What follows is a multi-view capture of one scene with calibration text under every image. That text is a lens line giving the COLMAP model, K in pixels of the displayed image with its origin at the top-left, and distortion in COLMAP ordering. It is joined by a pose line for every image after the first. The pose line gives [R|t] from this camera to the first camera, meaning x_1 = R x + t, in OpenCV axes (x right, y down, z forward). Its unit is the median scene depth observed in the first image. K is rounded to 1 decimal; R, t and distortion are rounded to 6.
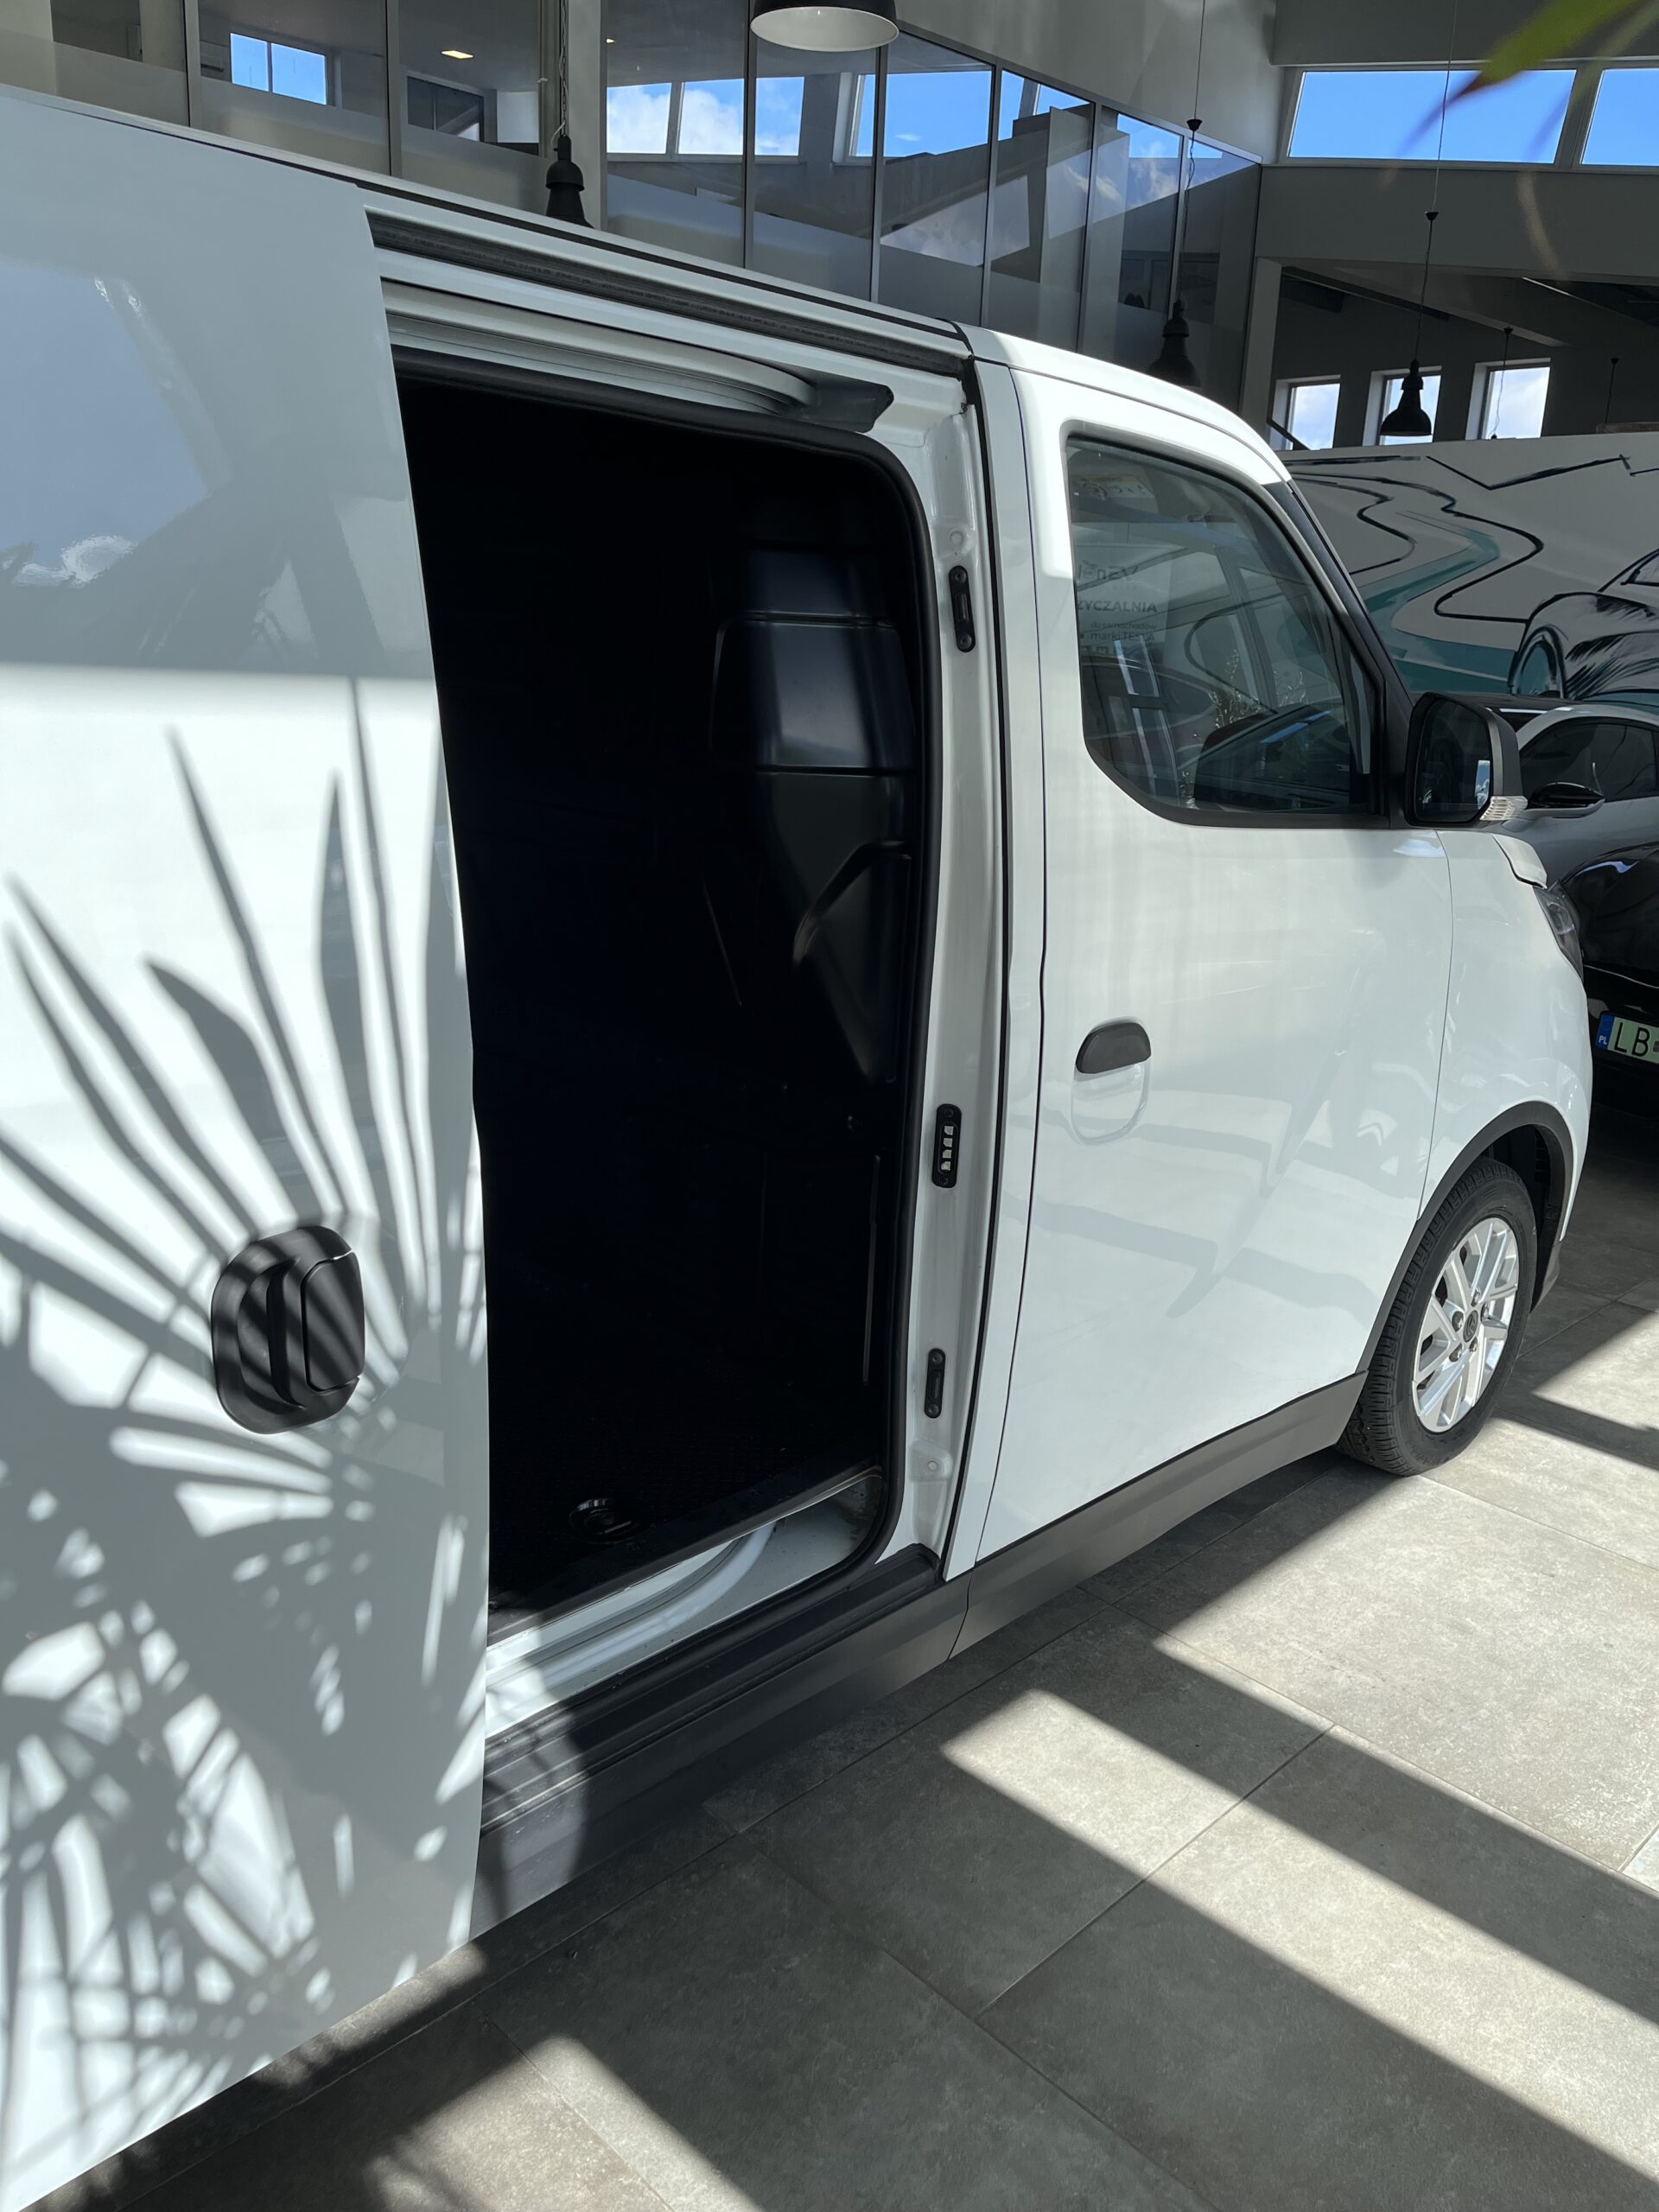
lens RADIAL K [[1673.2, 0, 829.5], [0, 1673.2, 1106.0], [0, 0, 1]] dist [0.029100, -0.008005]
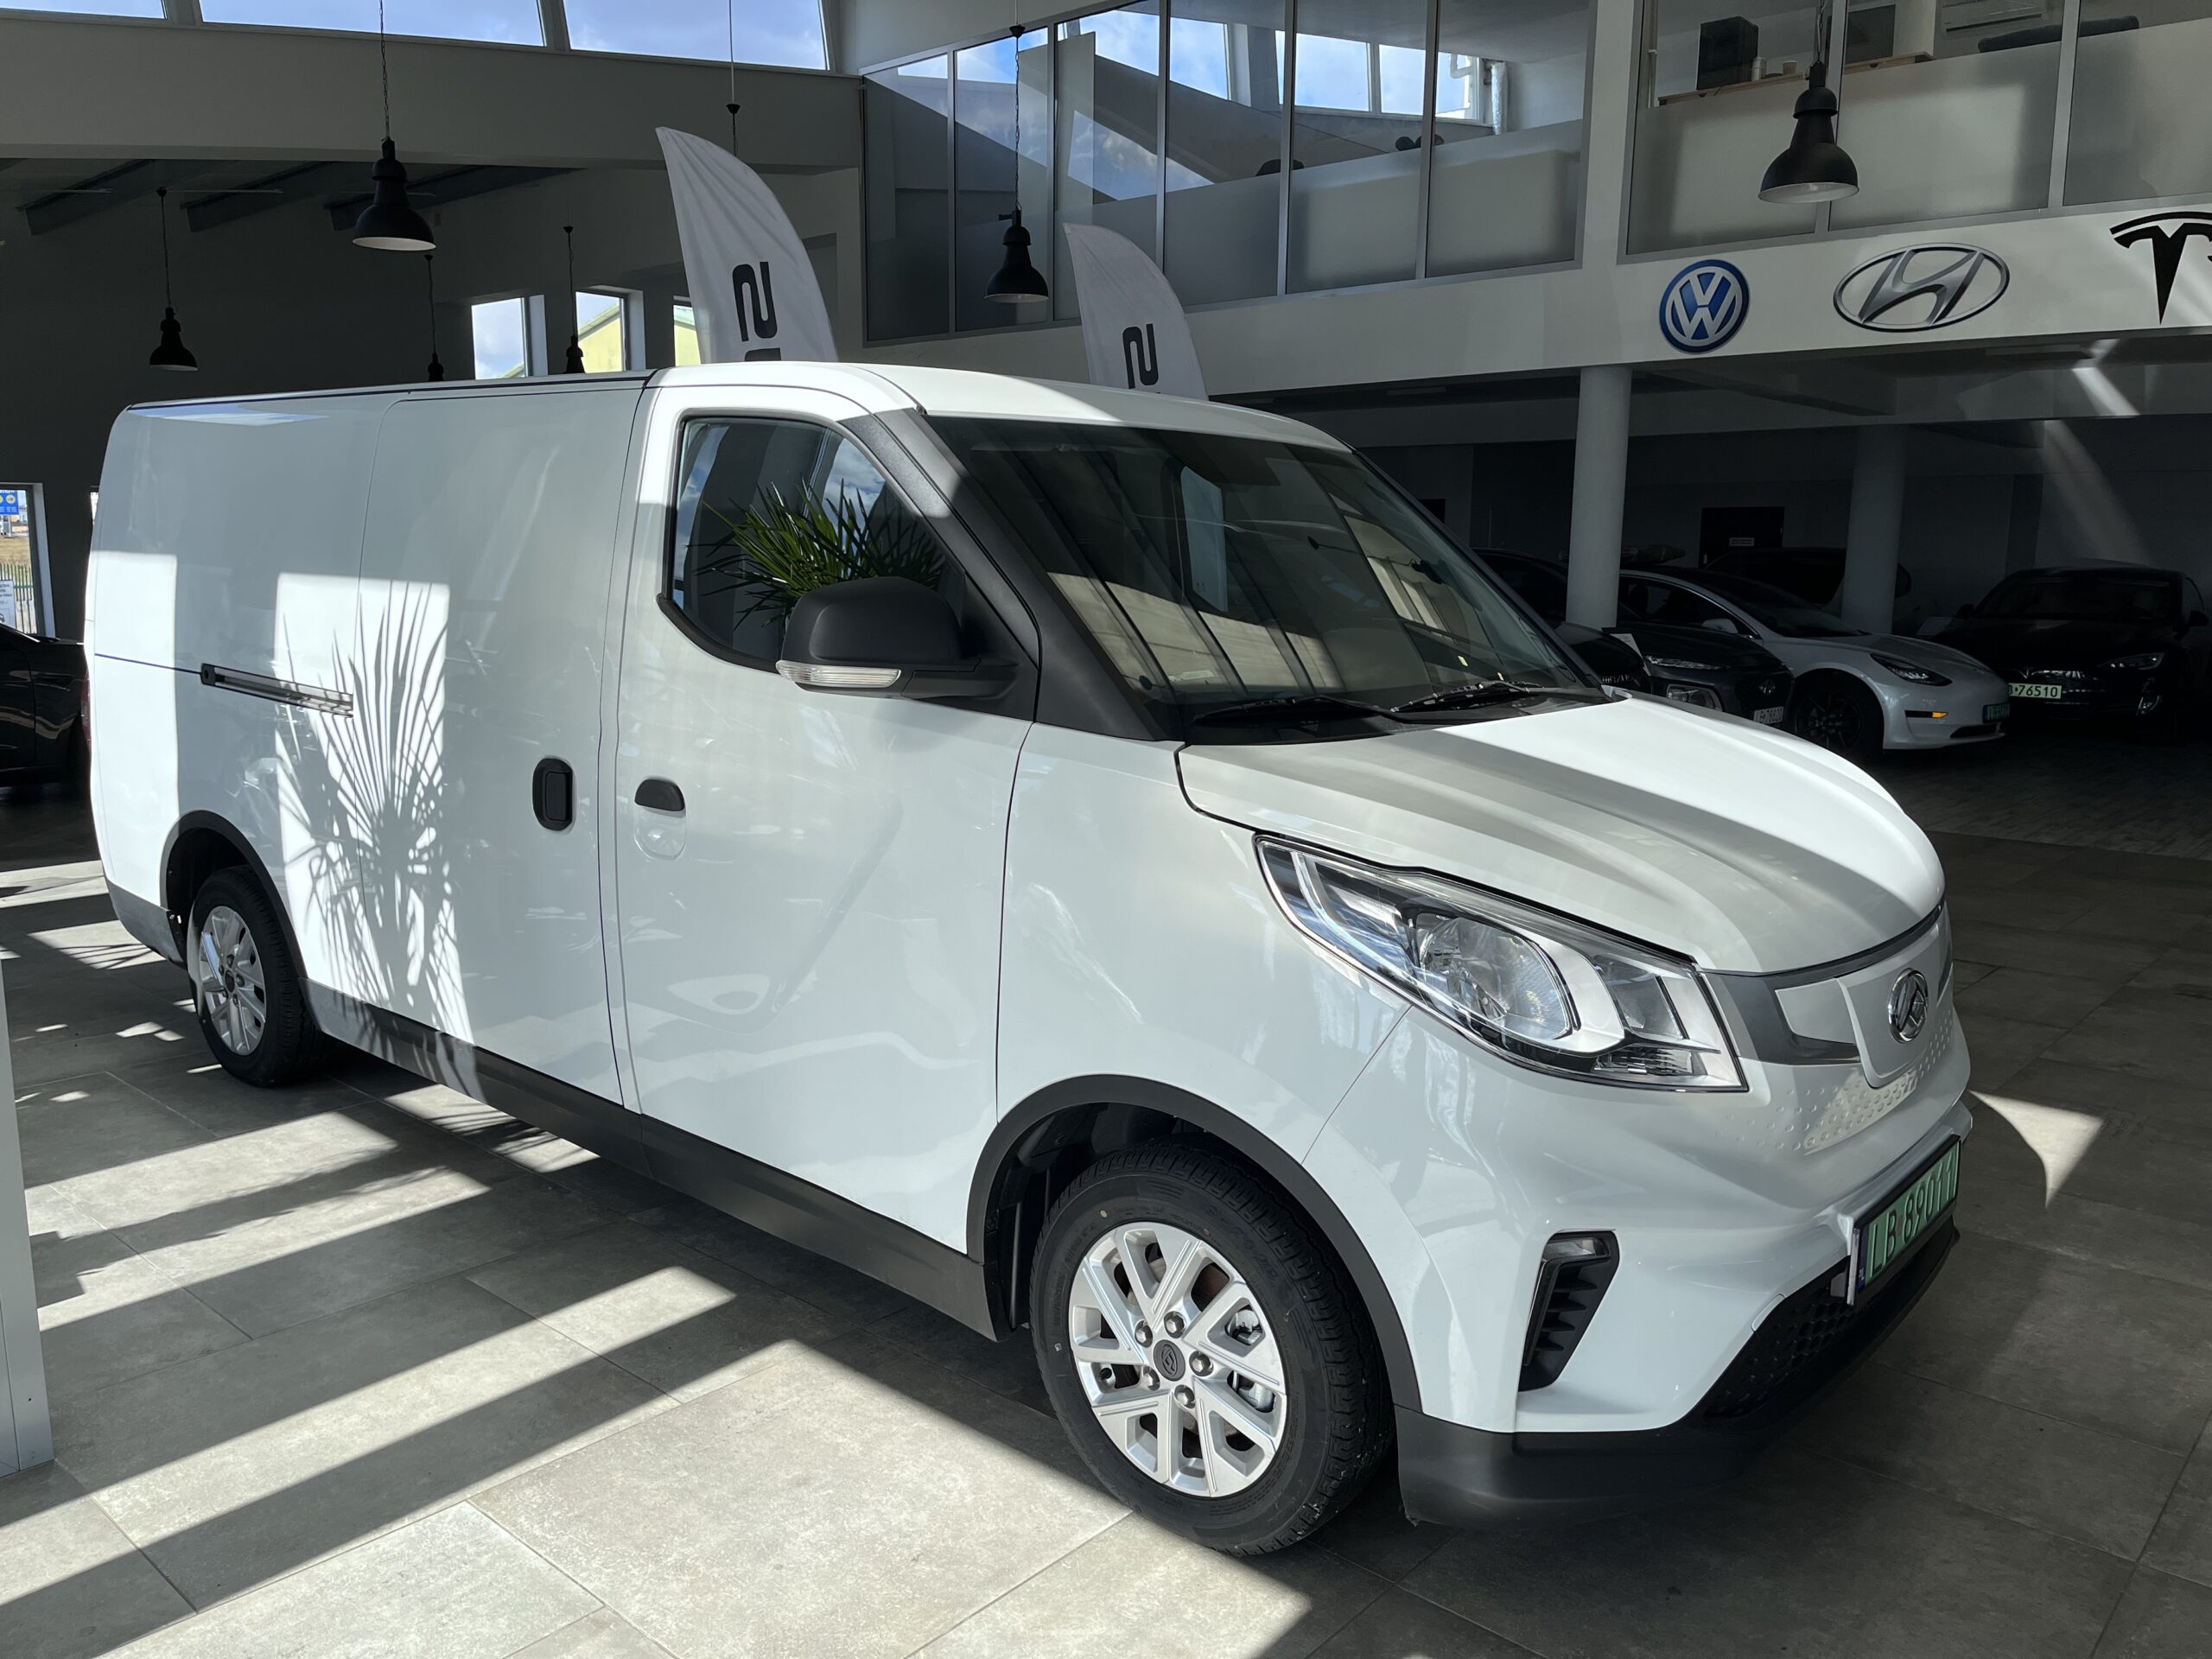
lens RADIAL K [[1648.4, 0, 1106.0], [0, 1648.4, 829.5], [0, 0, 1]] dist [0.139044, -0.190952]
pose [[0.067407, 0.126745, -0.989642, 1.631393], [-0.267302, 0.957932, 0.104477, -0.261181], [0.961252, 0.257491, 0.098451, 1.192242]]
